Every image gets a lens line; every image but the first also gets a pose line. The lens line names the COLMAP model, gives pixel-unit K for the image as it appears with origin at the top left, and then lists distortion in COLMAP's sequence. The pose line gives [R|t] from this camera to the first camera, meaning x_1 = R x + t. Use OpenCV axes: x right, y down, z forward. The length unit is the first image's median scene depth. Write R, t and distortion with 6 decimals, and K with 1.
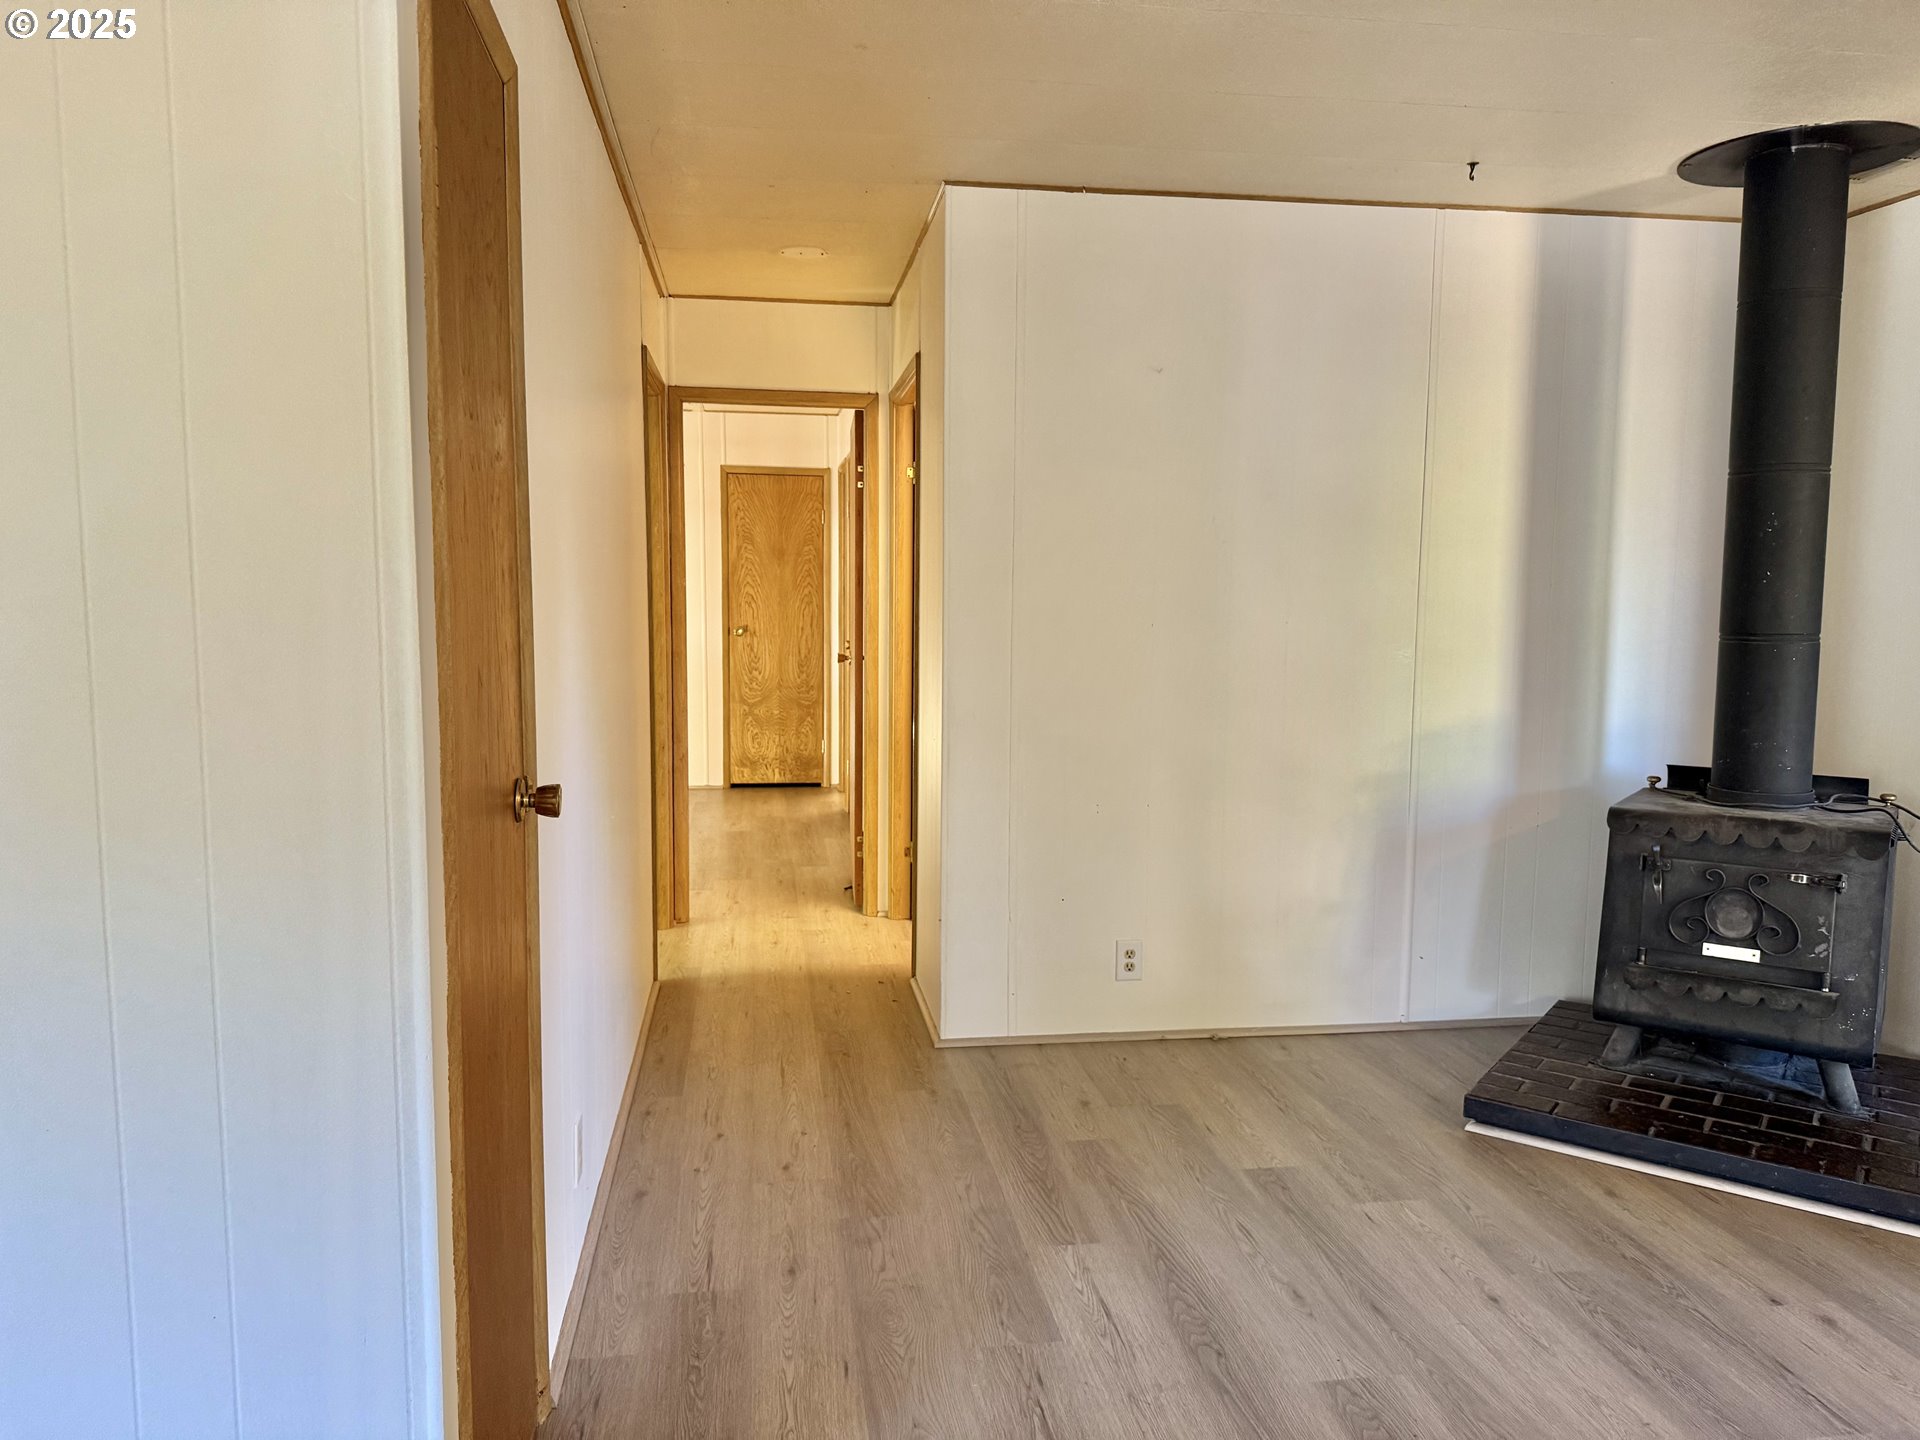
lens RADIAL K [[1335.8, 0, 951.4], [0, 1335.8, 711.4], [0, 0, 1]] dist [0.007234, -0.017489]
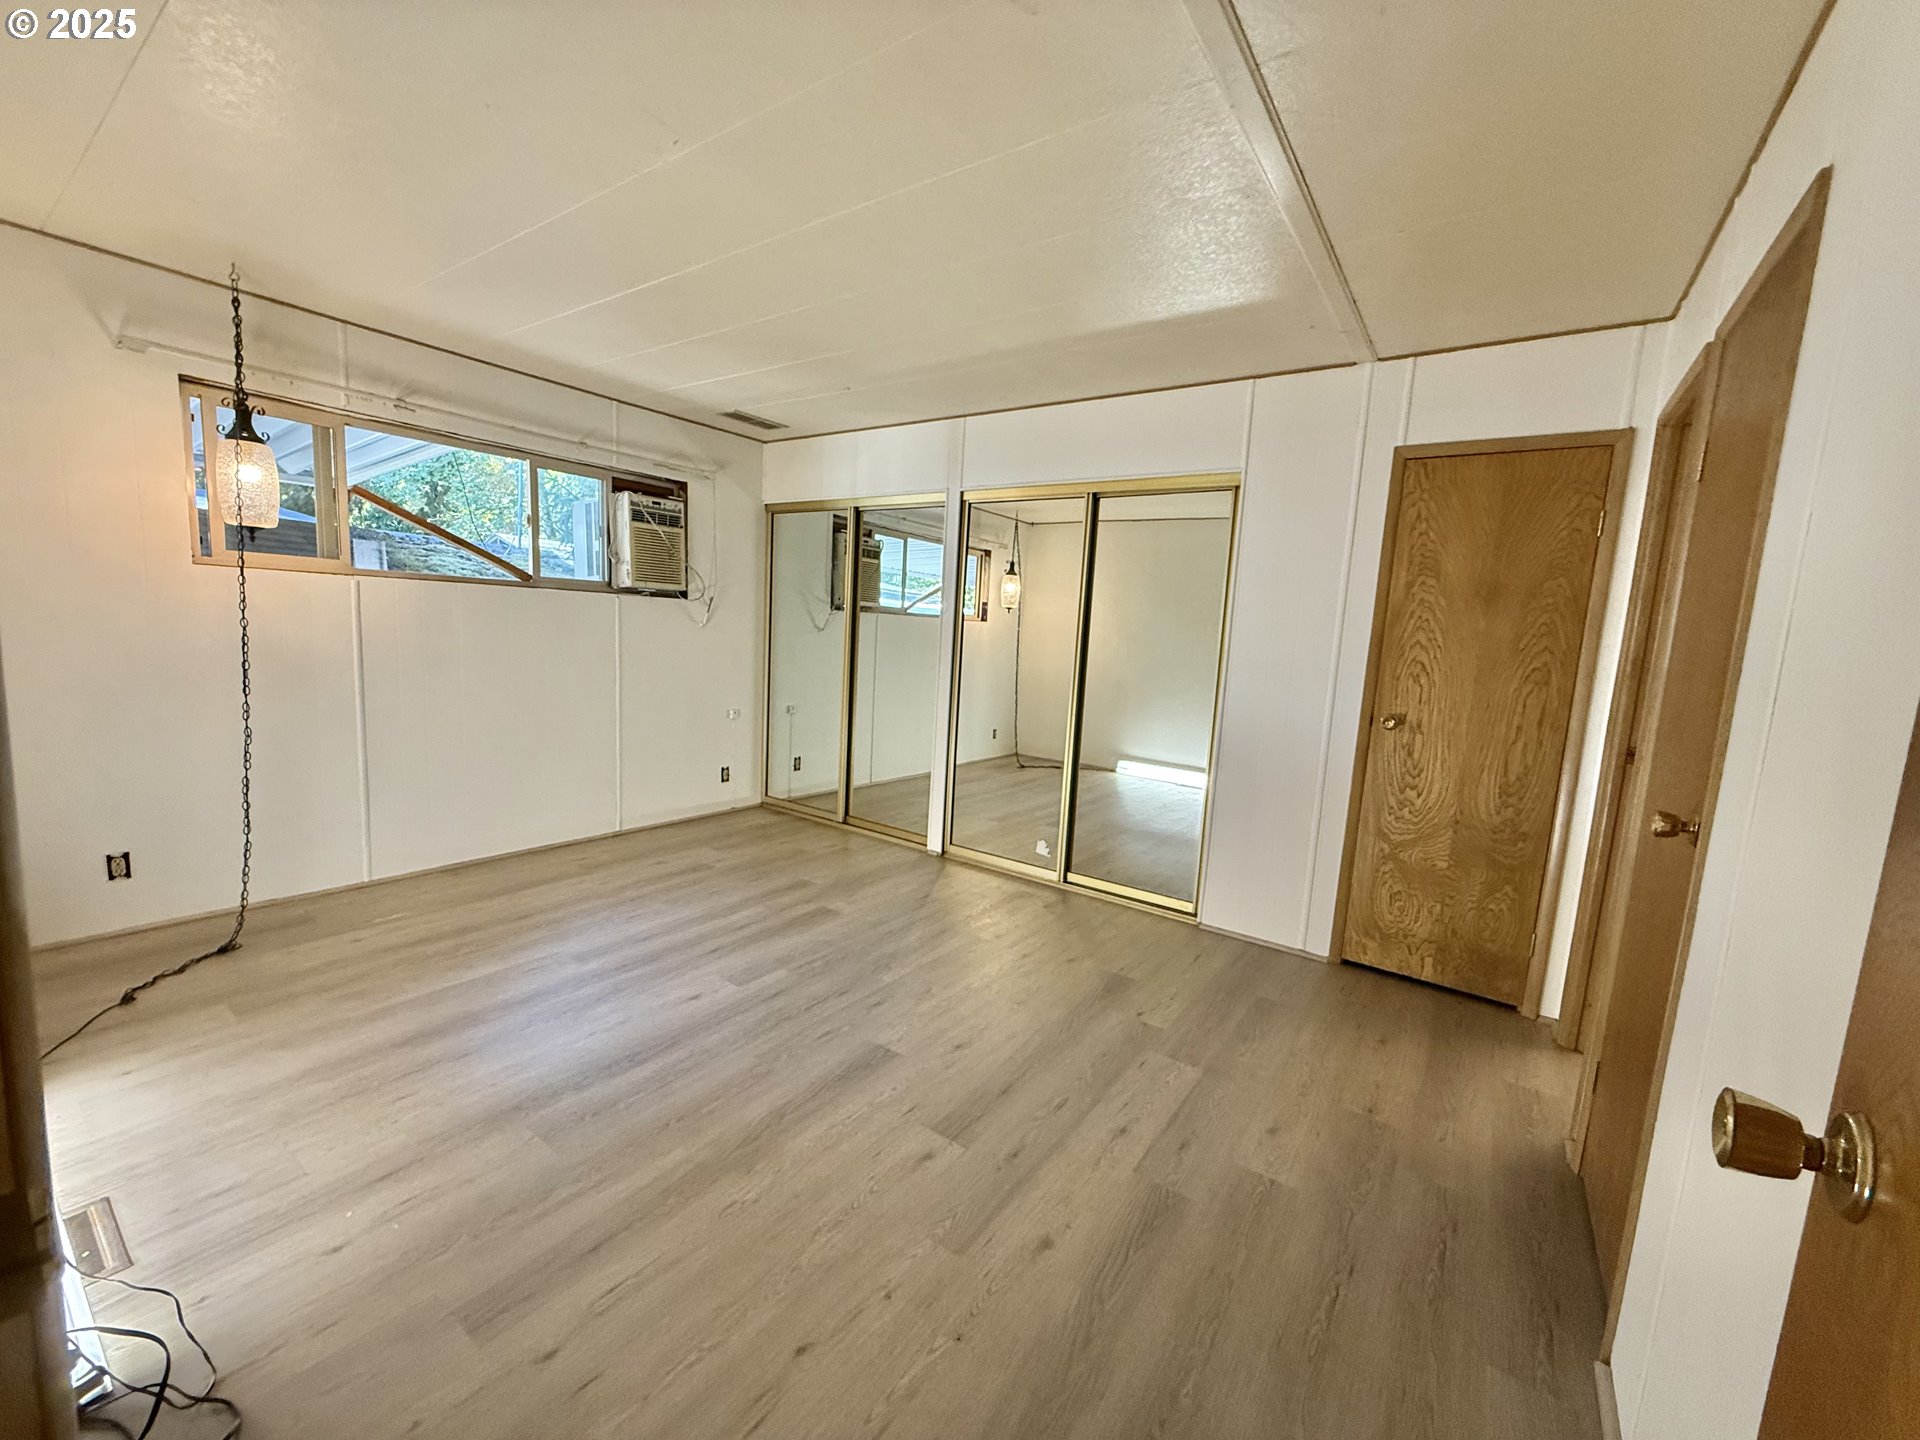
lens RADIAL K [[765.9, 0, 945.3], [0, 765.9, 720.0], [0, 0, 1]] dist [0.000596, 0.000975]
pose [[0.730361, 0.119693, -0.672492, -0.071868], [-0.120936, 0.991633, 0.045153, -0.051589], [0.672270, 0.048350, 0.738725, 0.602413]]
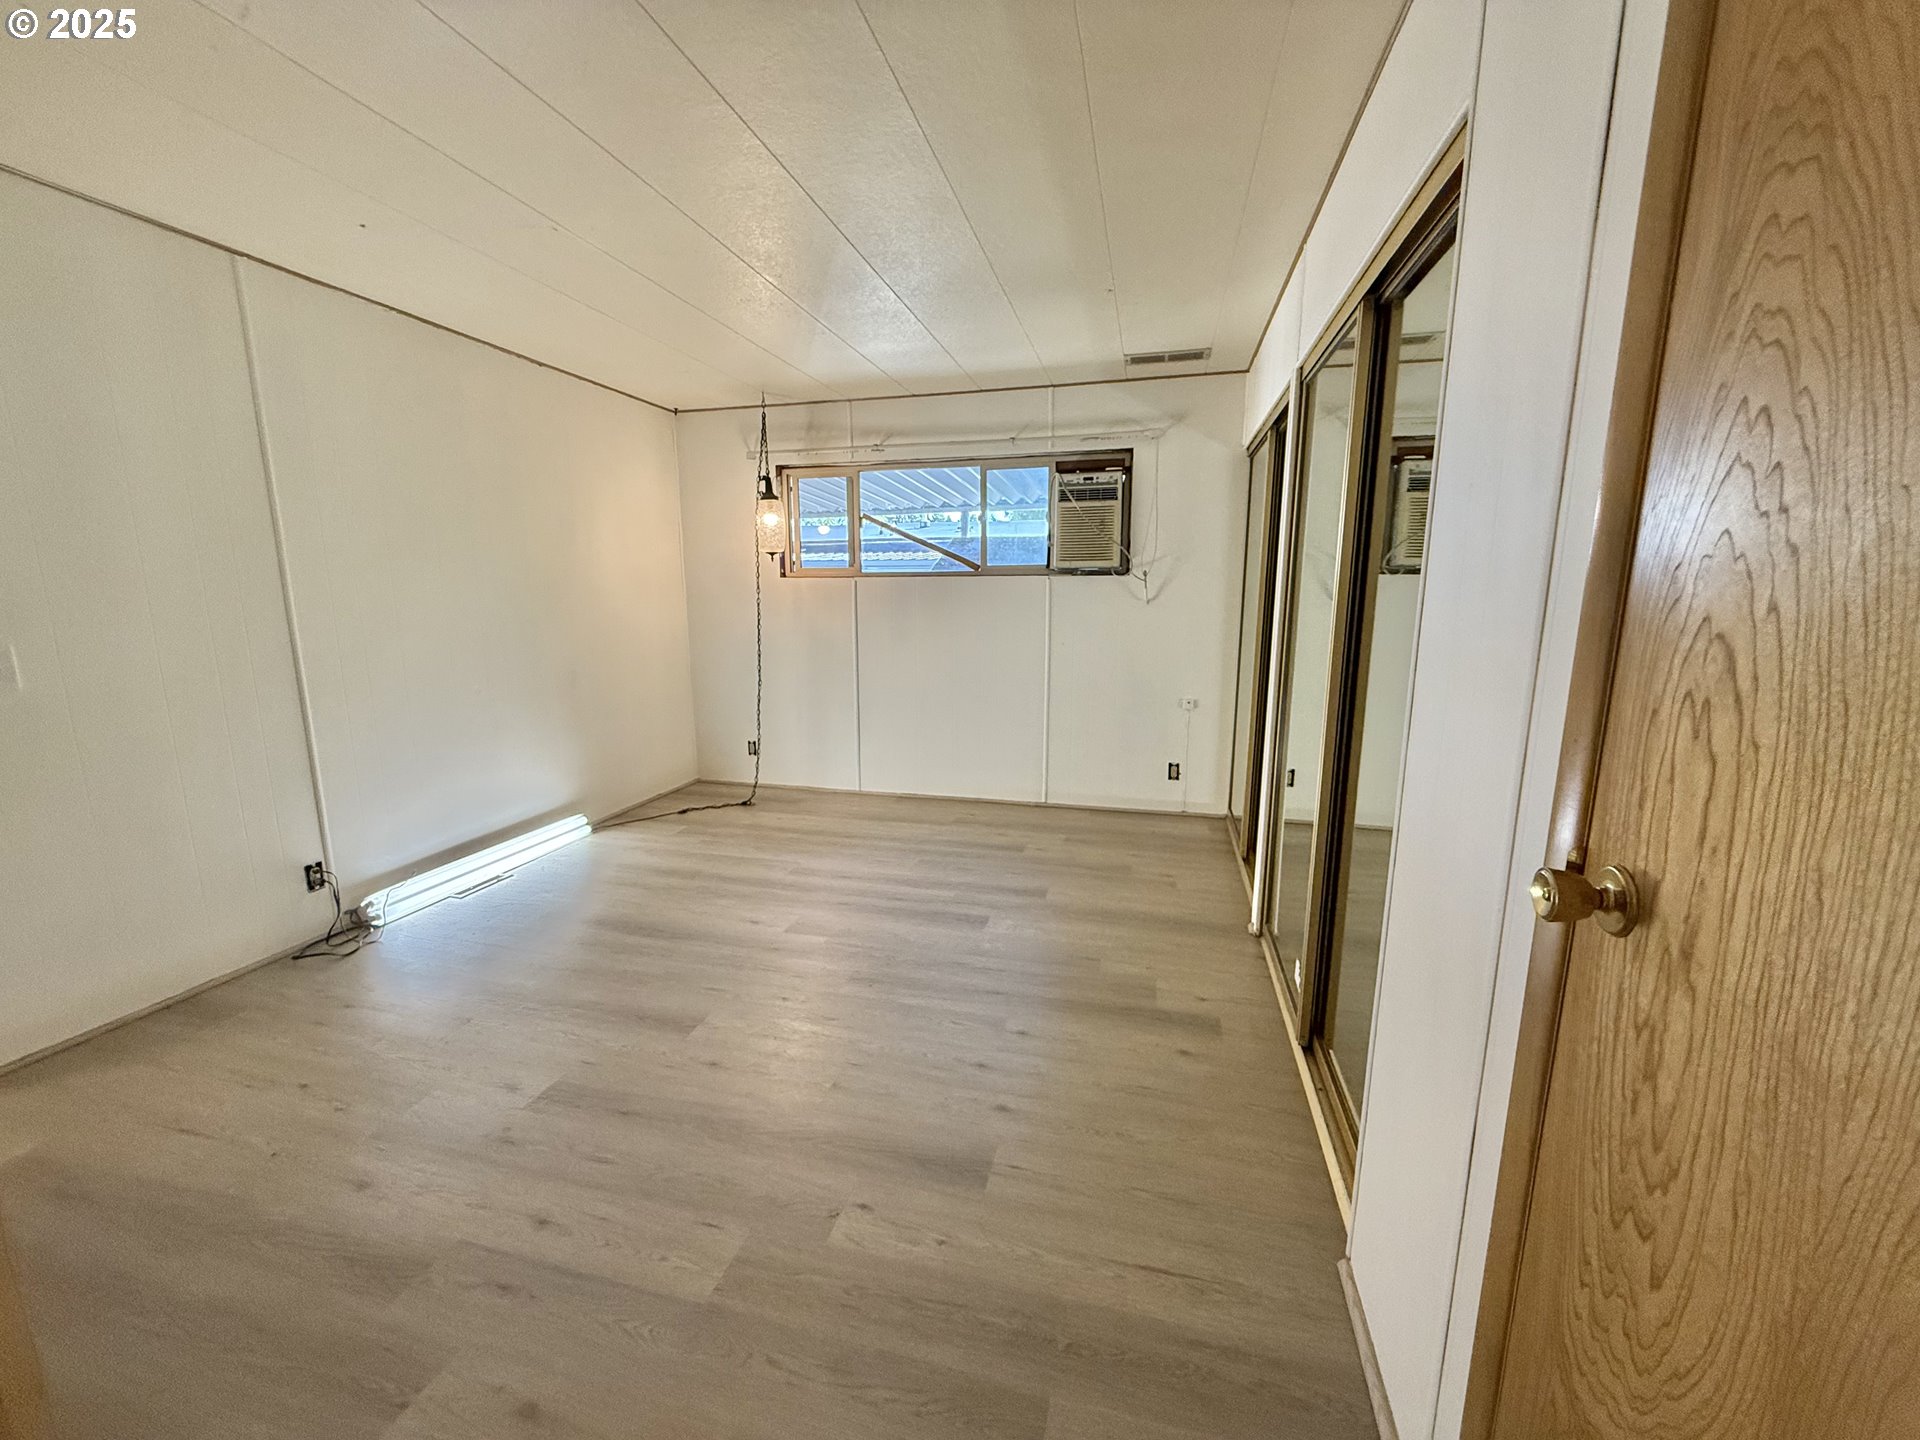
lens RADIAL K [[765.9, 0, 961.1], [0, 765.9, 722.4], [0, 0, 1]] dist [0.000596, 0.000975]
pose [[-0.375960, 0.156722, -0.913287, -0.062881], [-0.091001, 0.974585, 0.204702, -0.085736], [0.922157, 0.160069, -0.352143, 0.939558]]
